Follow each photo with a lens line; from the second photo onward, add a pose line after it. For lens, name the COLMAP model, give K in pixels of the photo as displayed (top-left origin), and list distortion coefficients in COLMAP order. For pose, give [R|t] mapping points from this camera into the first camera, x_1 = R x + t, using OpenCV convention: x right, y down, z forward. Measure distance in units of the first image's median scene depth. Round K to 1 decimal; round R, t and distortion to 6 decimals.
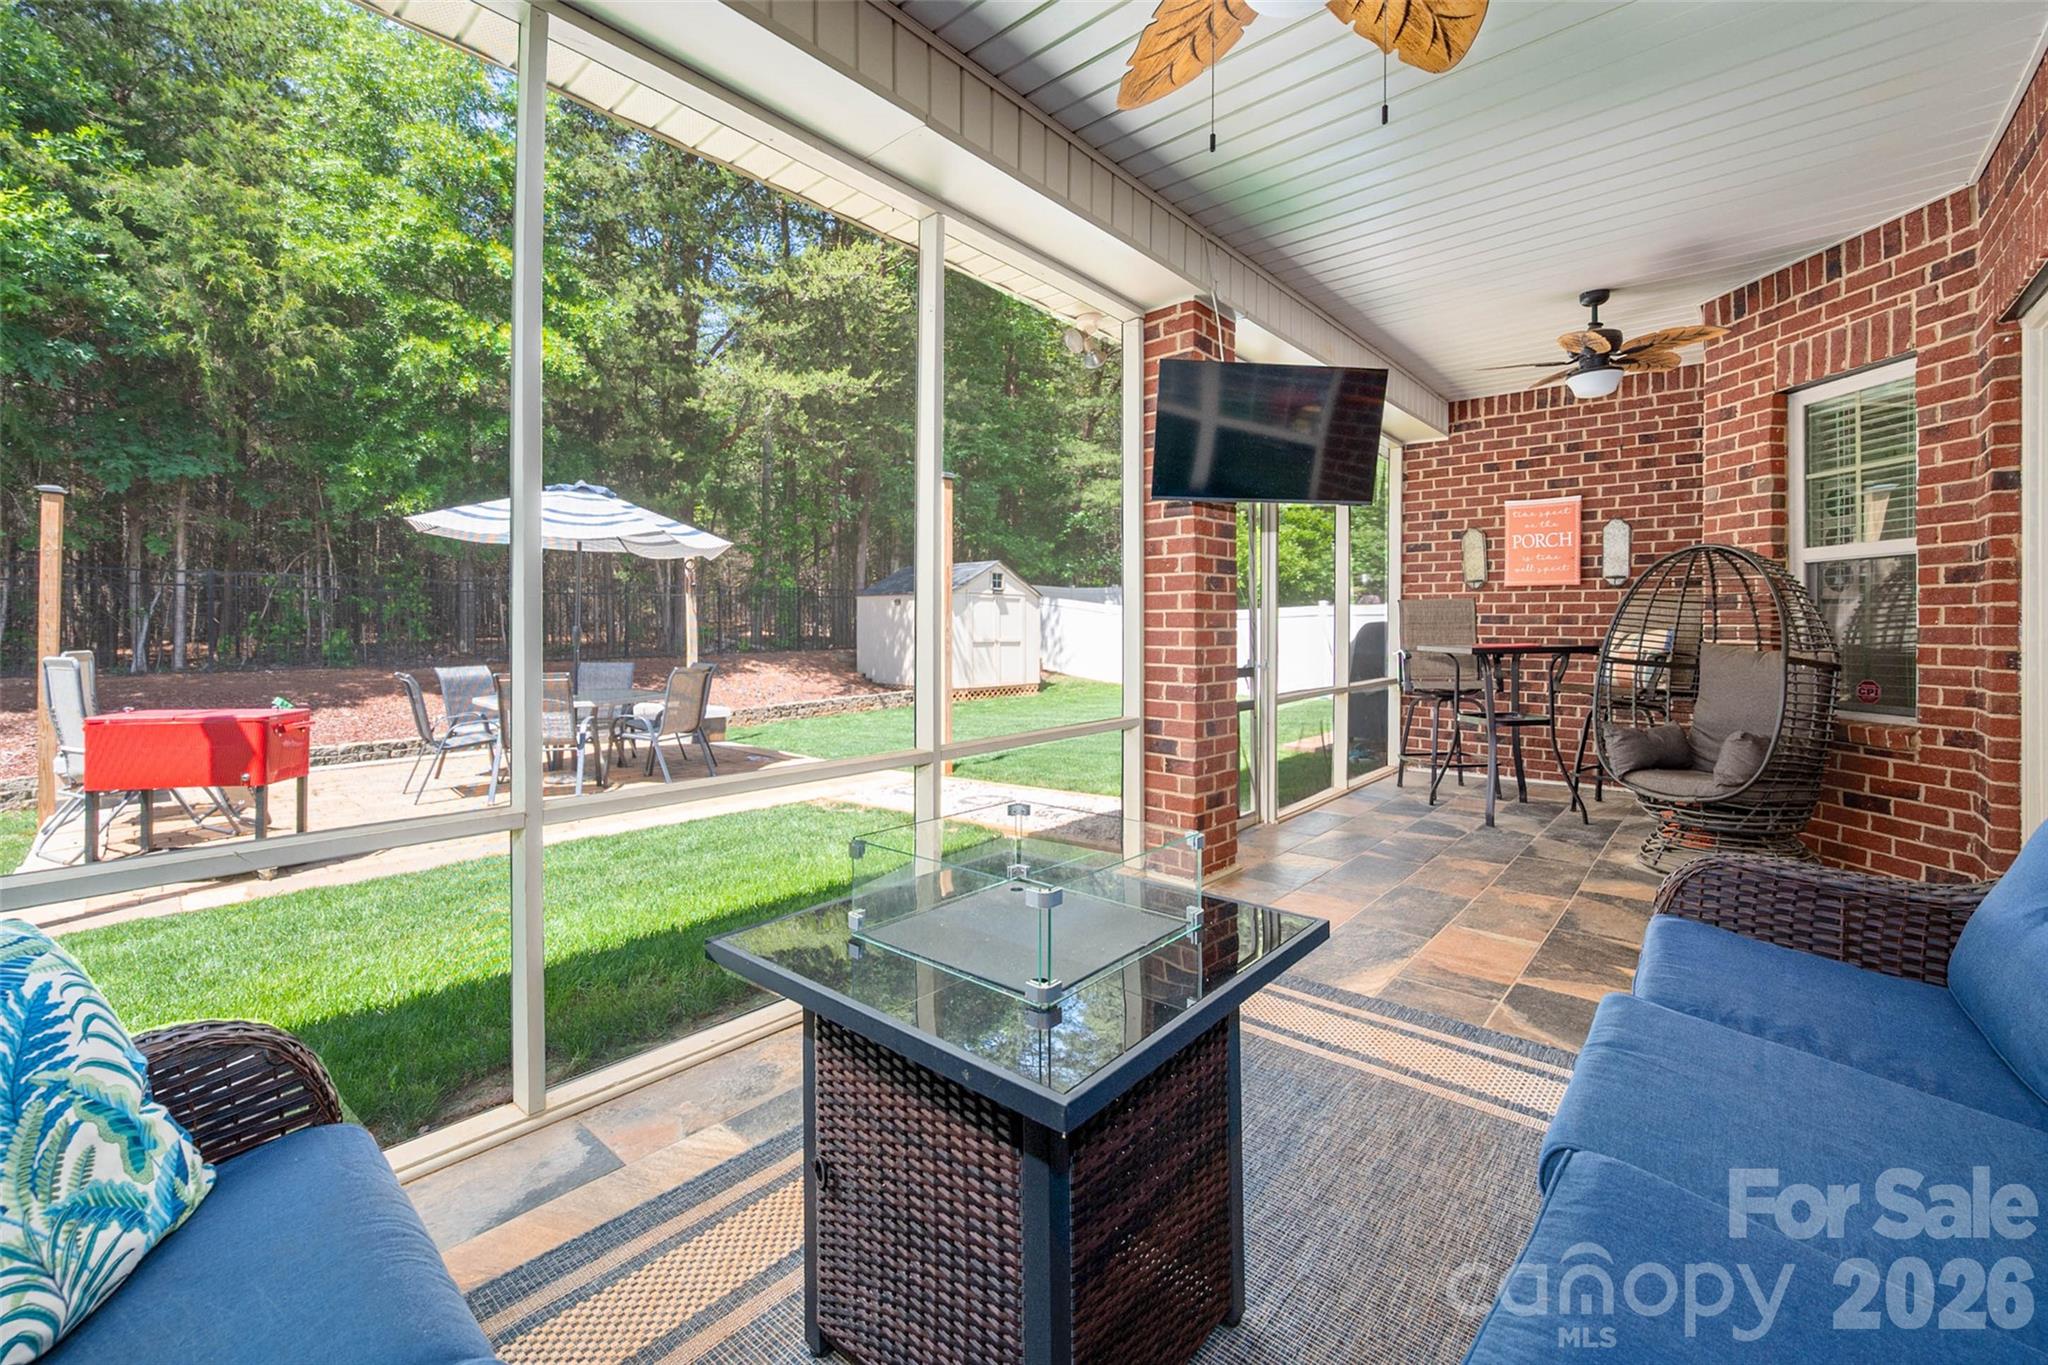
lens RADIAL K [[842.1, 0, 1038.4], [0, 842.1, 616.3], [0, 0, 1]] dist [-0.003072, -0.000043]
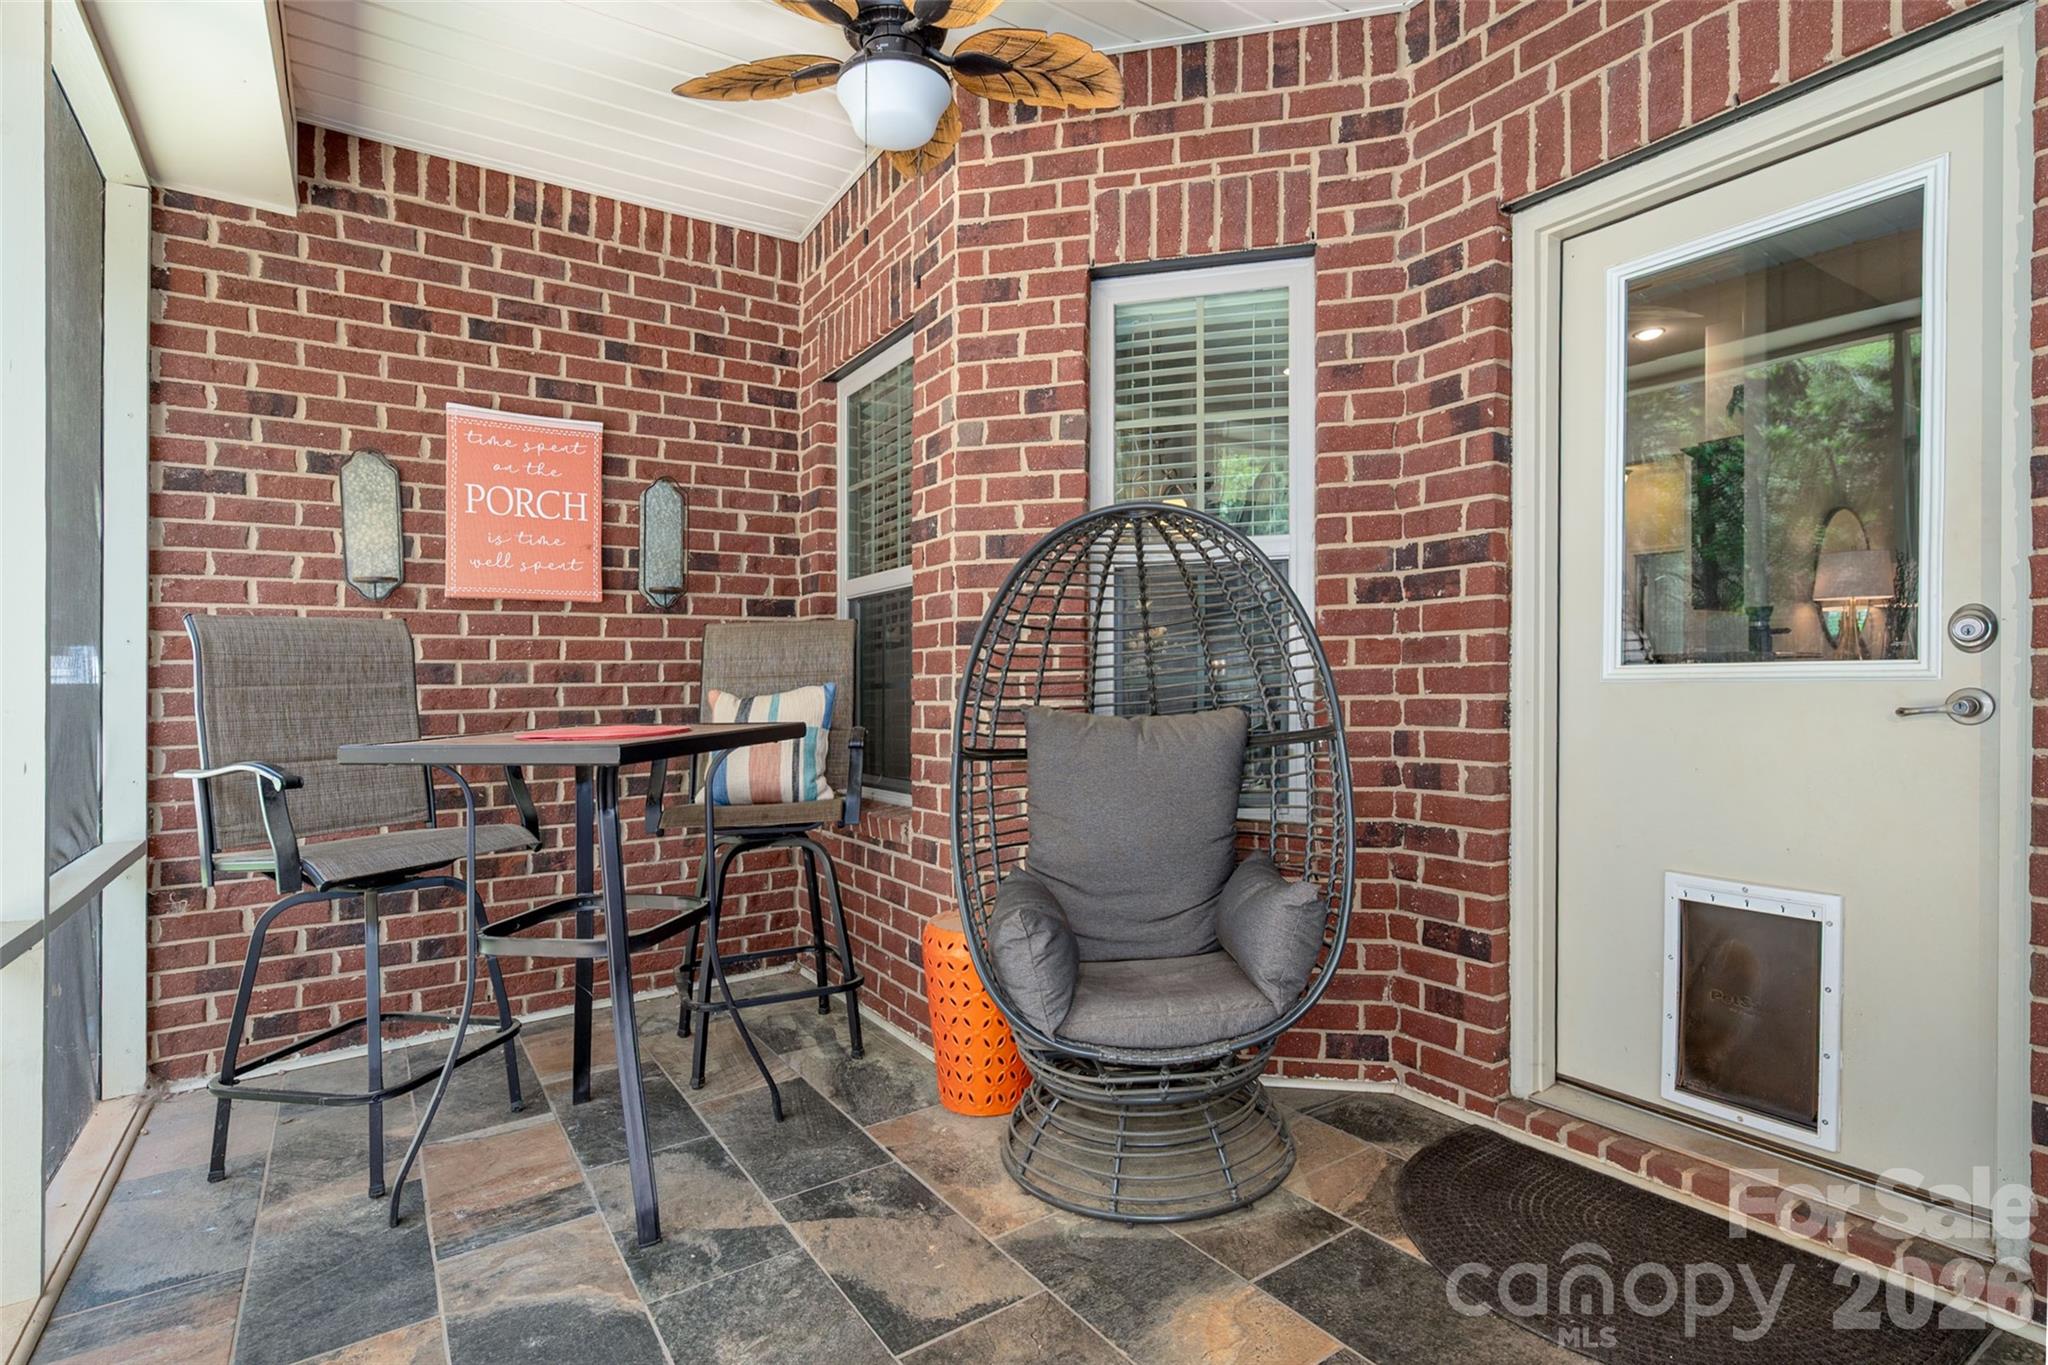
lens RADIAL K [[1026.7, 0, 1041.5], [0, 1026.7, 684.7], [0, 0, 1]] dist [-0.000879, 0.000508]
pose [[0.276344, -0.005743, 0.961042, 0.132912], [0.009324, 0.999951, 0.003295, 0.011820], [-0.961014, 0.008050, 0.276384, 0.588841]]
